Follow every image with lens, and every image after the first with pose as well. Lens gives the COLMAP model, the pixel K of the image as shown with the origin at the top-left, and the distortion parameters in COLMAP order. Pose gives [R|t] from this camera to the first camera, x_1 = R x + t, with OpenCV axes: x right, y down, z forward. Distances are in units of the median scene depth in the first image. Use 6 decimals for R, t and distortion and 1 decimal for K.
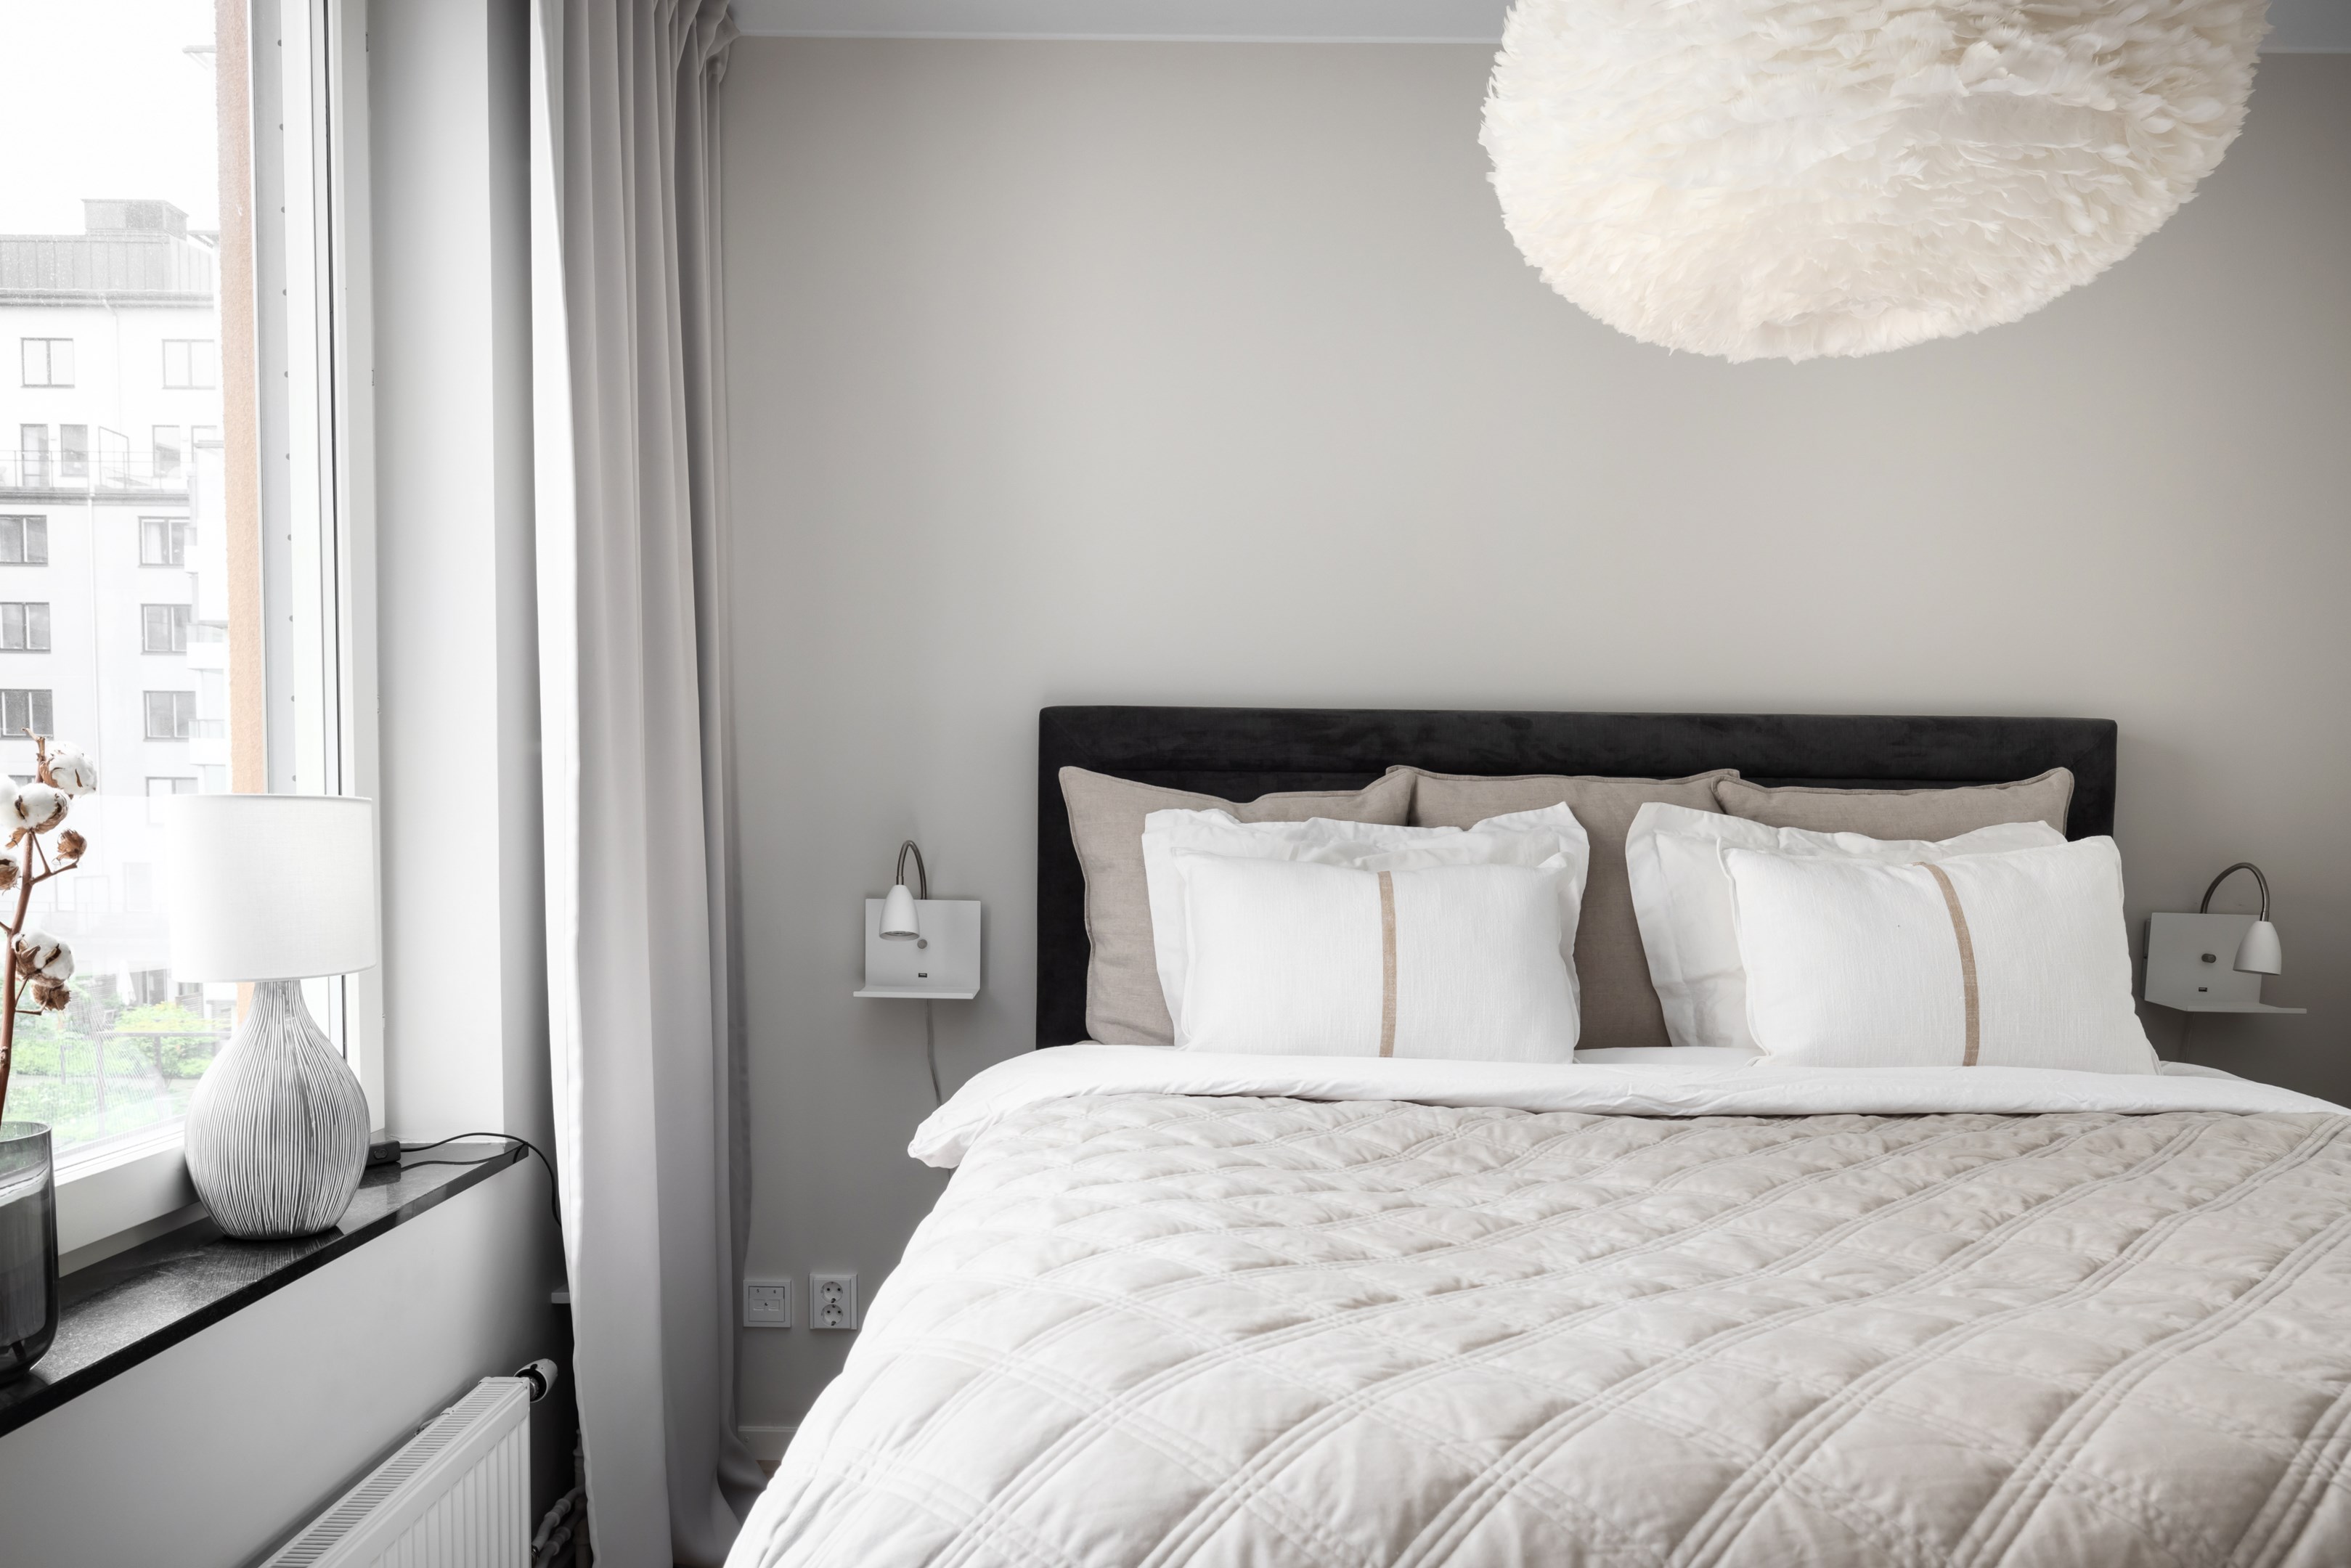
lens RADIAL K [[1669.7, 0, 1173.1], [0, 1669.7, 927.7], [0, 0, 1]] dist [-0.004559, -0.000820]
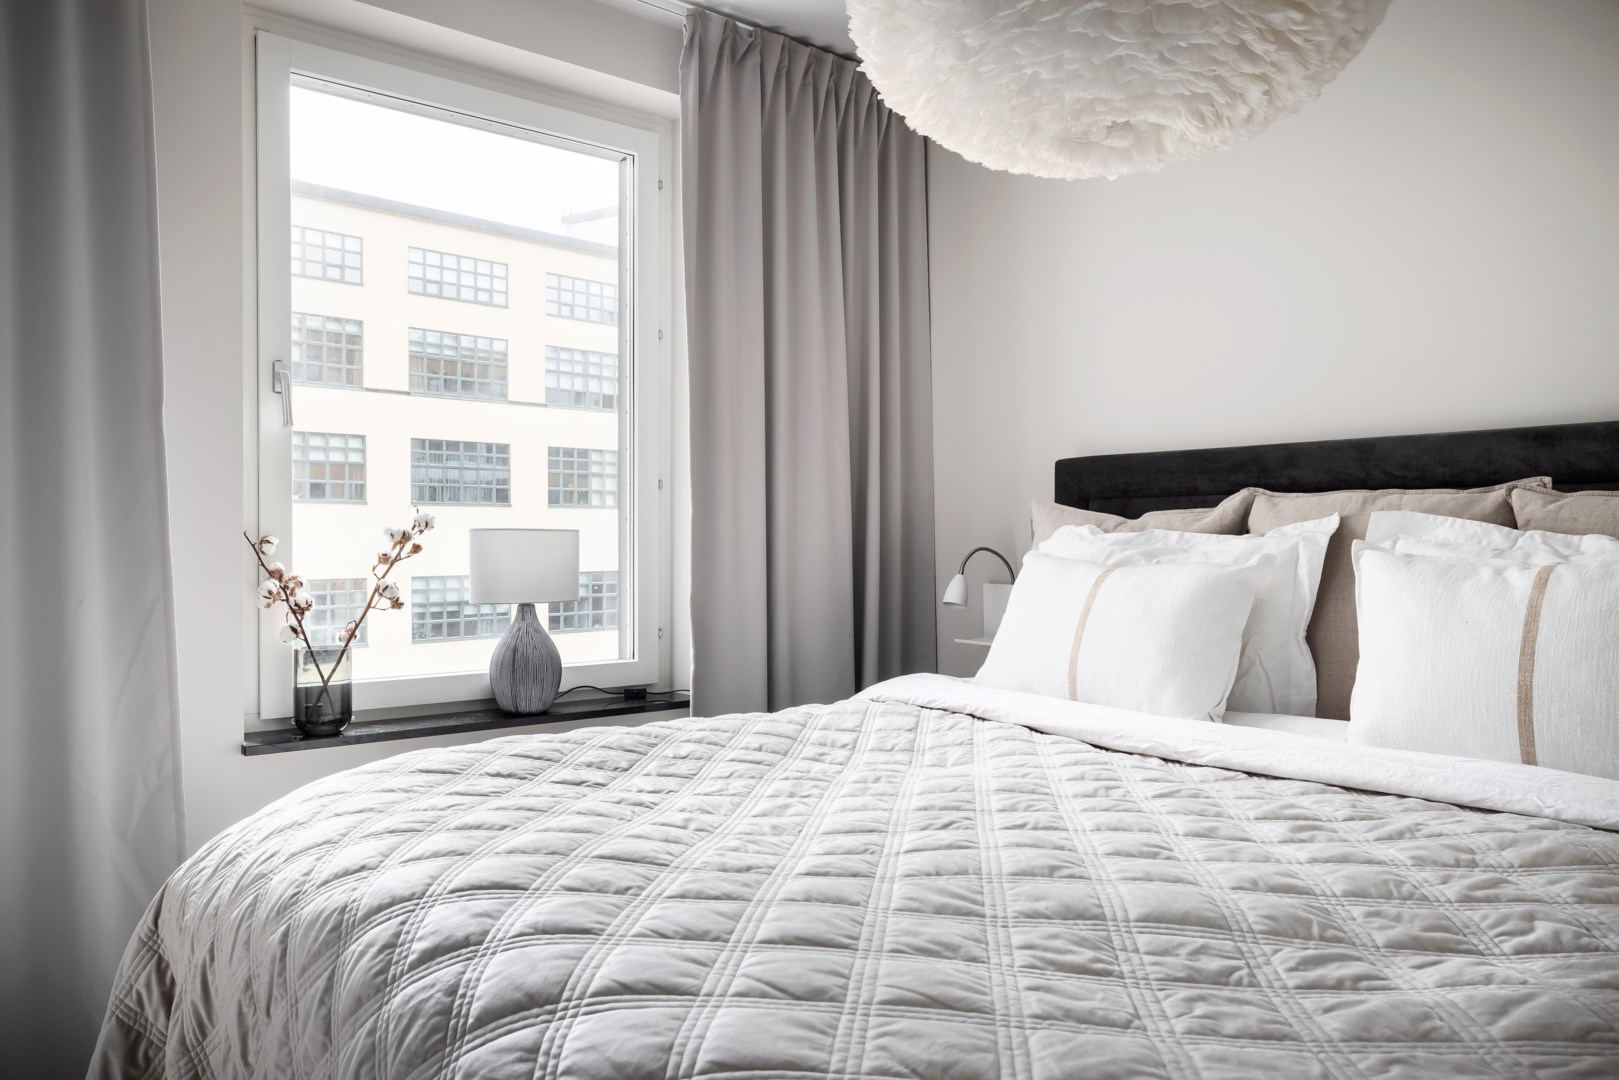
lens RADIAL K [[1119.7, 0, 809.5], [0, 1119.7, 540.0], [0, 0, 1]] dist [-0.051877, -0.000594]
pose [[0.620963, -0.010855, -0.783765, 0.717817], [-0.040159, 0.998150, -0.045641, -0.004506], [0.782811, 0.059817, 0.619378, 0.241987]]
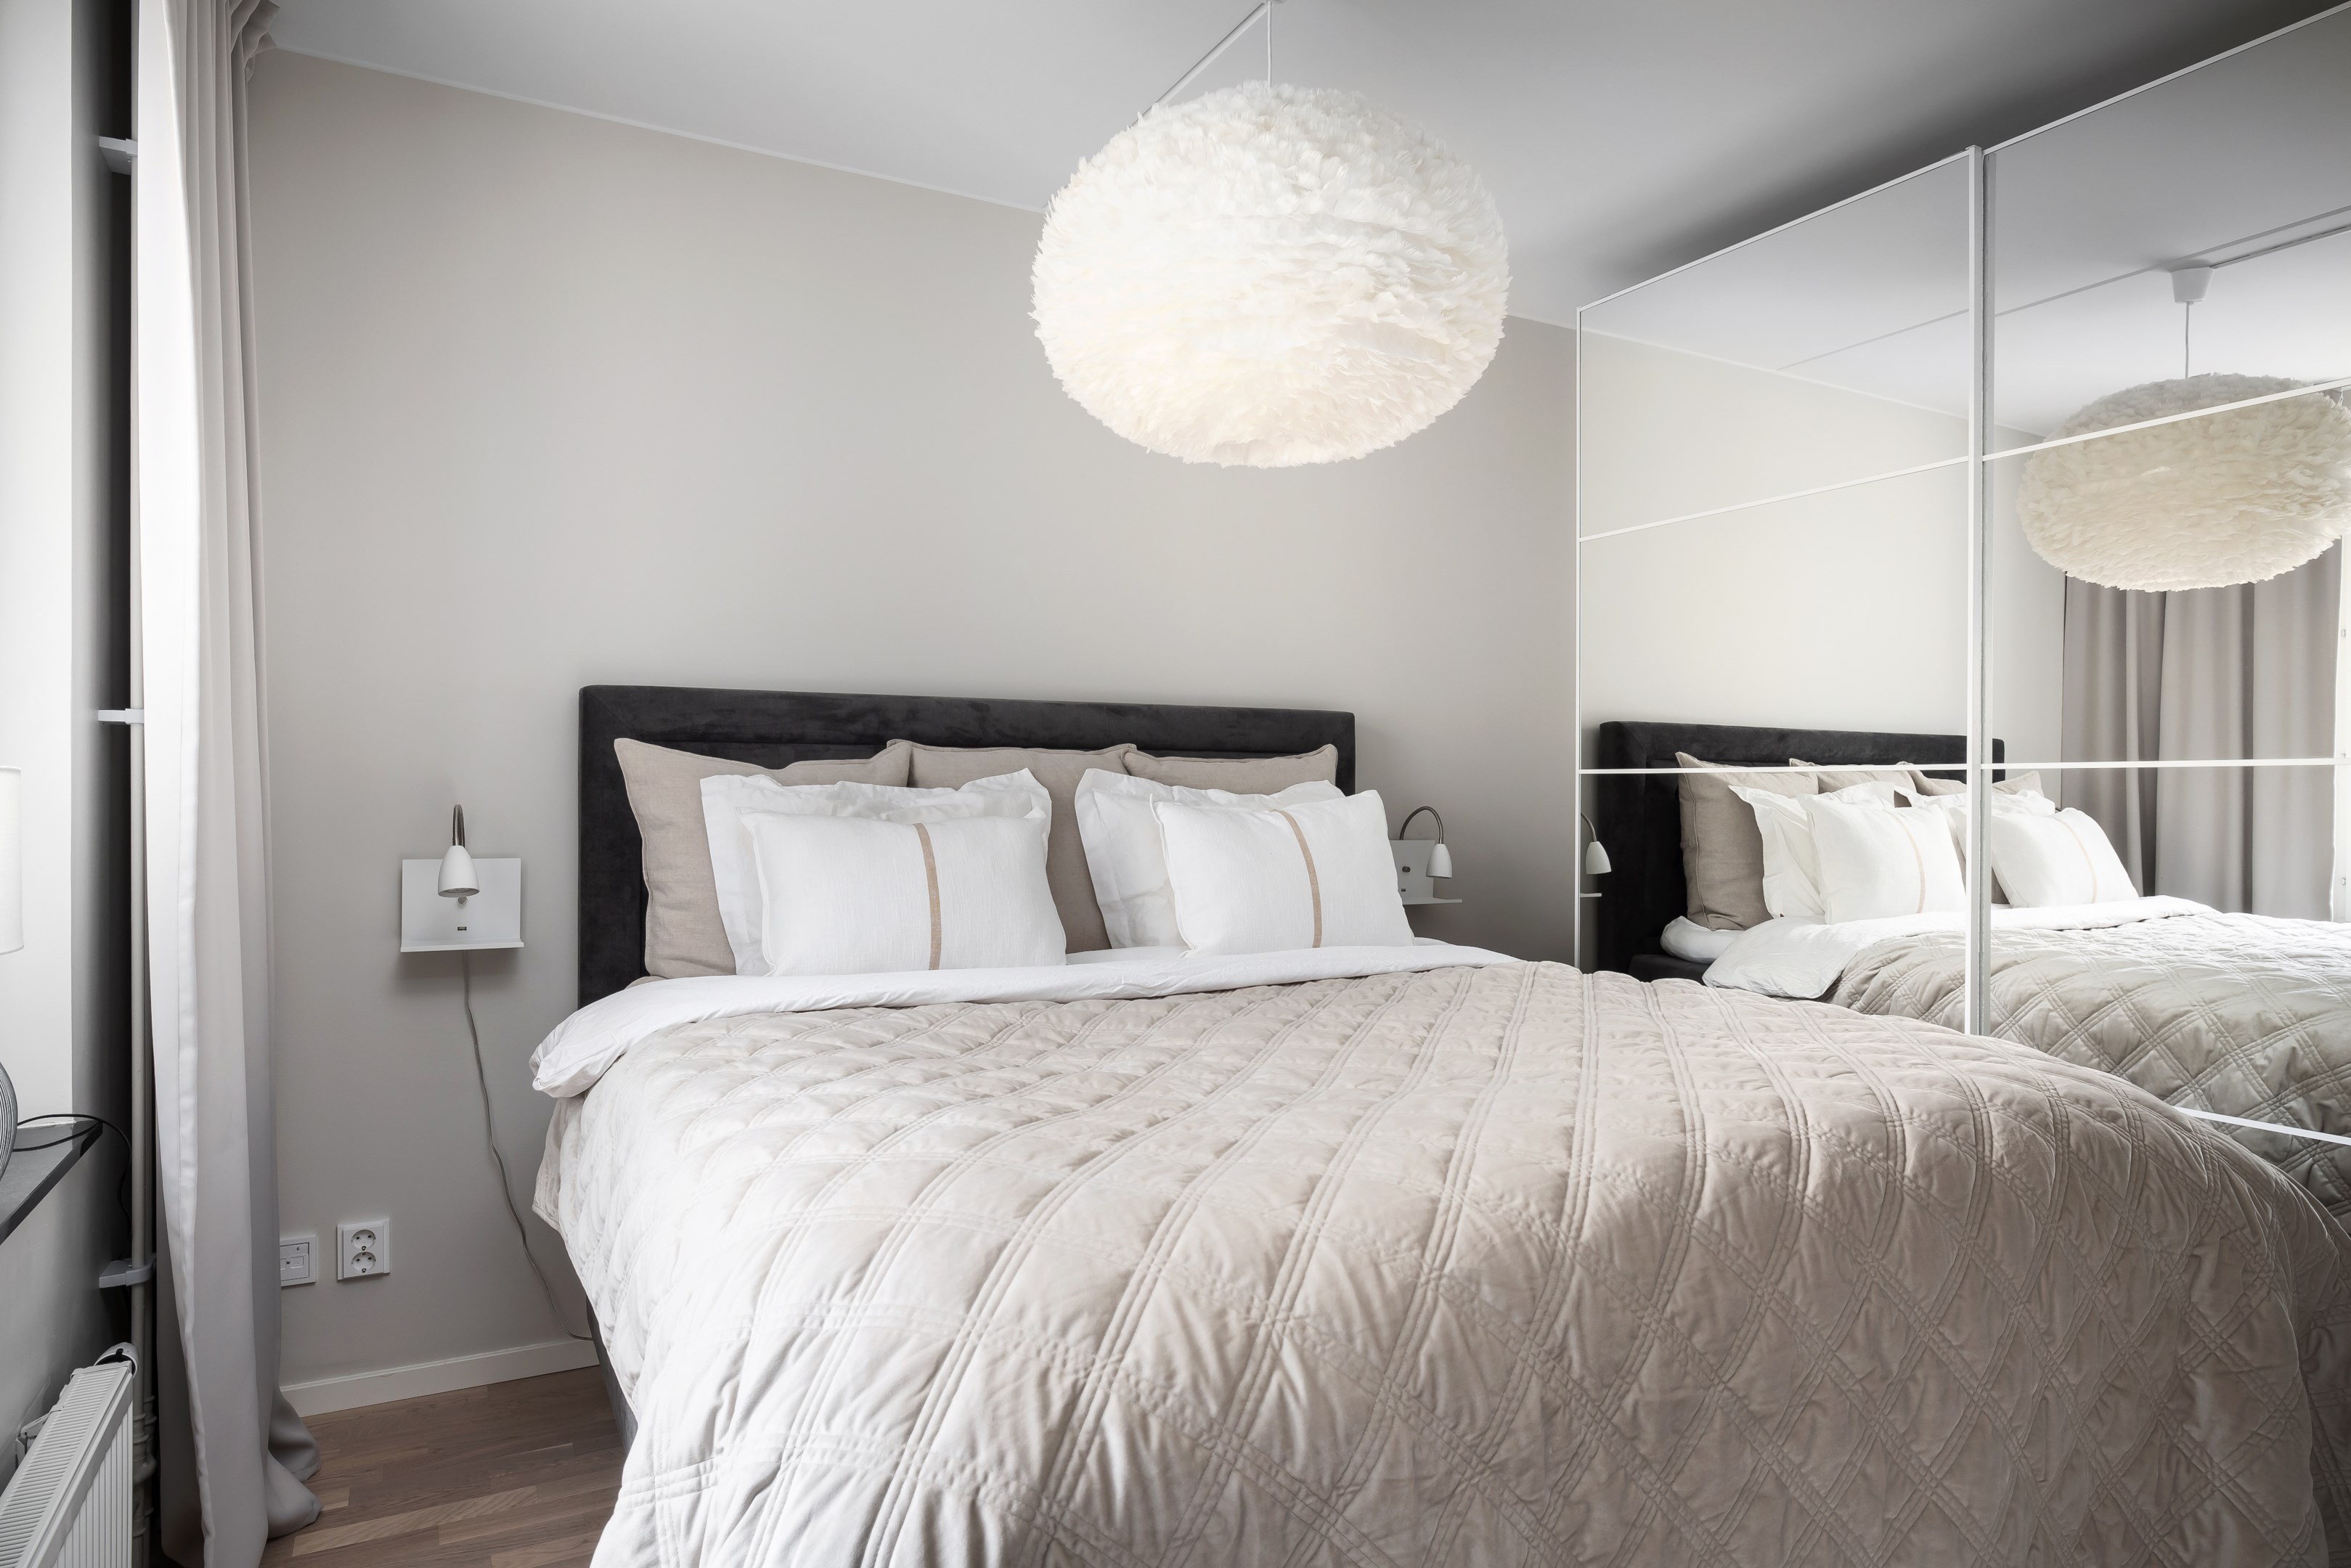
lens RADIAL K [[1396.8, 0, 1175.5], [0, 1396.8, 784.0], [0, 0, 1]] dist [-0.007070, -0.000842]
pose [[0.875901, -0.007534, 0.482432, -0.228006], [0.036689, 0.998023, -0.051026, -0.002572], [-0.481093, 0.062394, 0.874446, -0.024144]]
